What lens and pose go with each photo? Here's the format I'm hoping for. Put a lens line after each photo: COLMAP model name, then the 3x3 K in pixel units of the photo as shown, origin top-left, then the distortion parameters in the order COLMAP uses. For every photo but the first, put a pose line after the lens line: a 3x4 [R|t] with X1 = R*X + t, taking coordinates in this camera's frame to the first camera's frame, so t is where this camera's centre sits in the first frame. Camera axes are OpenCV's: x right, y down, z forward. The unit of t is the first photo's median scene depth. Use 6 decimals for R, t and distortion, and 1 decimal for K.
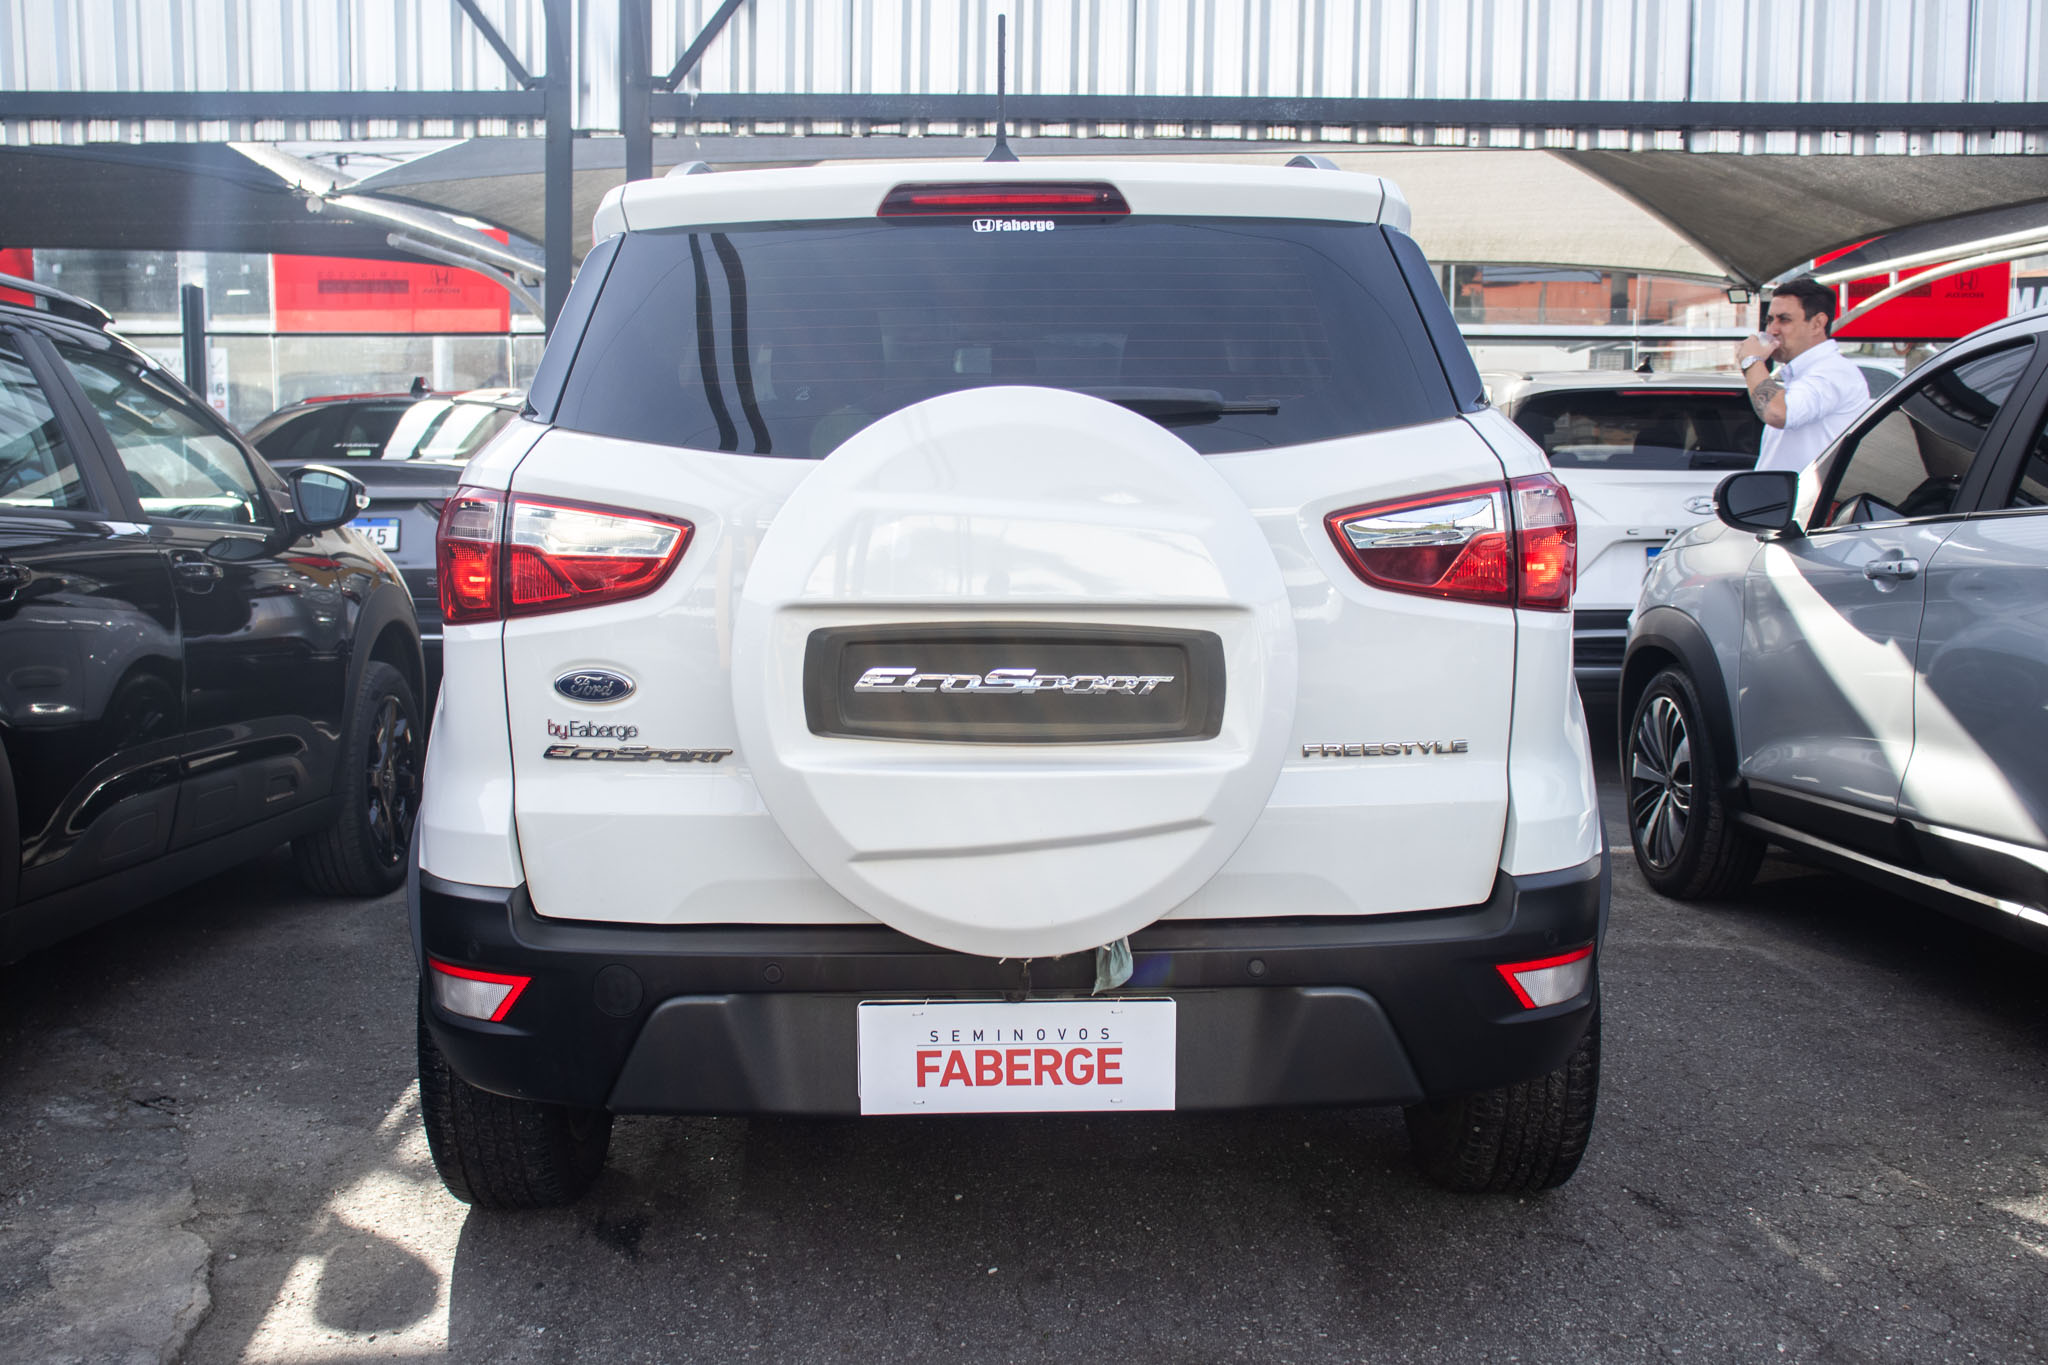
lens RADIAL K [[2142.0, 0, 1029.0], [0, 2142.0, 678.1], [0, 0, 1]] dist [-0.116580, 0.000000]
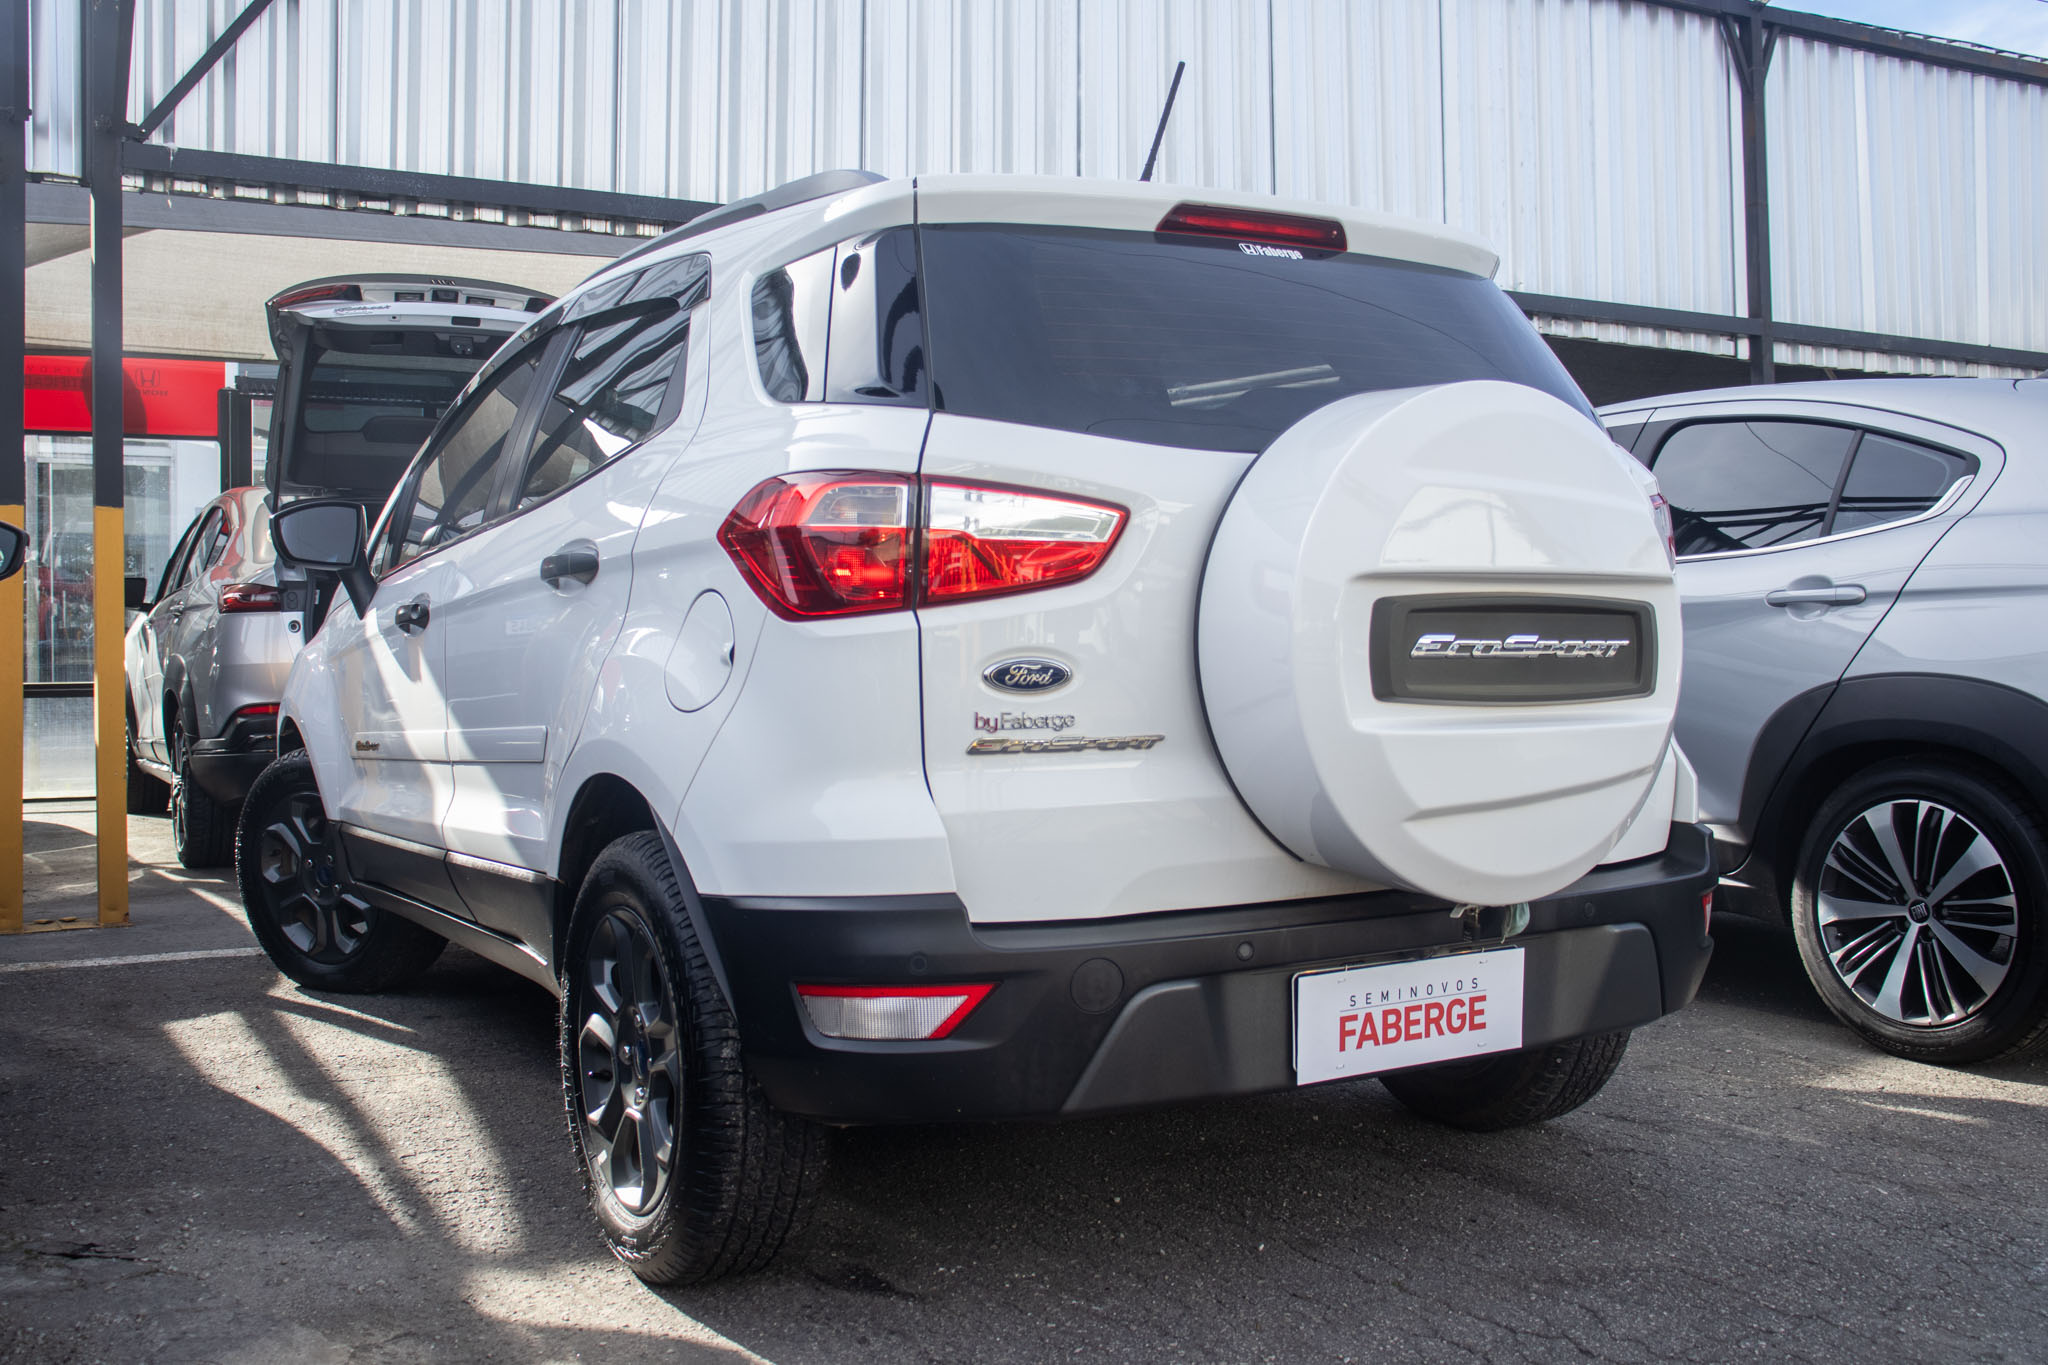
lens RADIAL K [[2006.8, 0, 1027.4], [0, 2006.8, 693.4], [0, 0, 1]] dist [-0.067598, 0.000000]
pose [[0.872105, -0.020387, 0.488894, -0.655467], [0.049874, 0.997632, -0.047365, 0.055272], [-0.486771, 0.065691, 0.871056, 0.210091]]
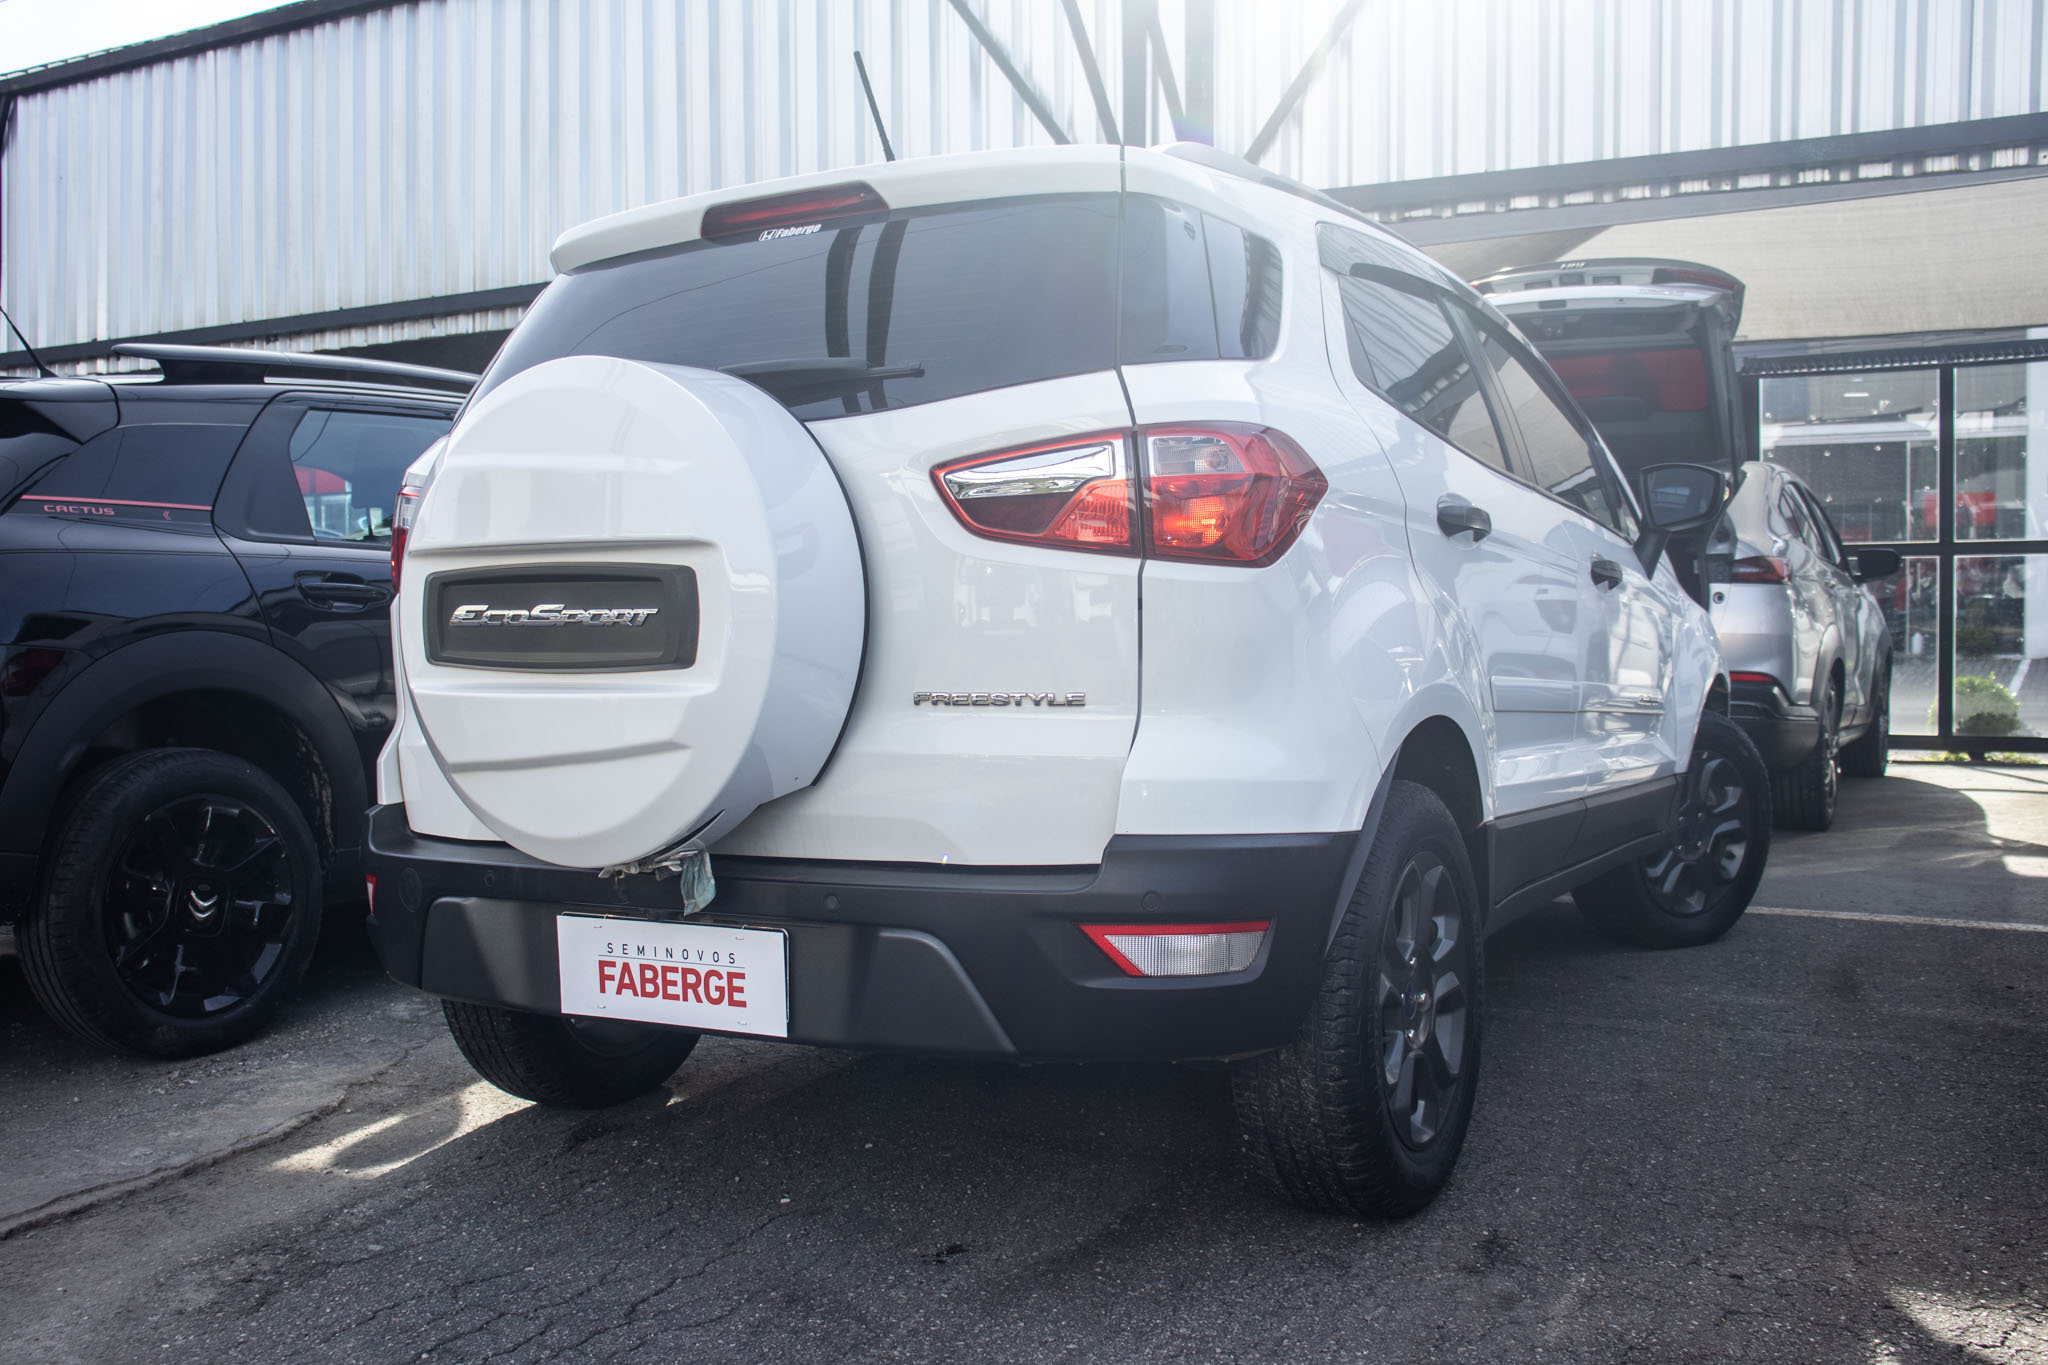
lens RADIAL K [[1923.1, 0, 1014.4], [0, 1923.1, 679.0], [0, 0, 1]] dist [-0.070907, 0.000000]
pose [[0.861183, 0.004907, -0.508272, 0.641615], [-0.034162, 0.998251, -0.048244, 0.067702], [0.507146, 0.058911, 0.859844, 0.234282]]
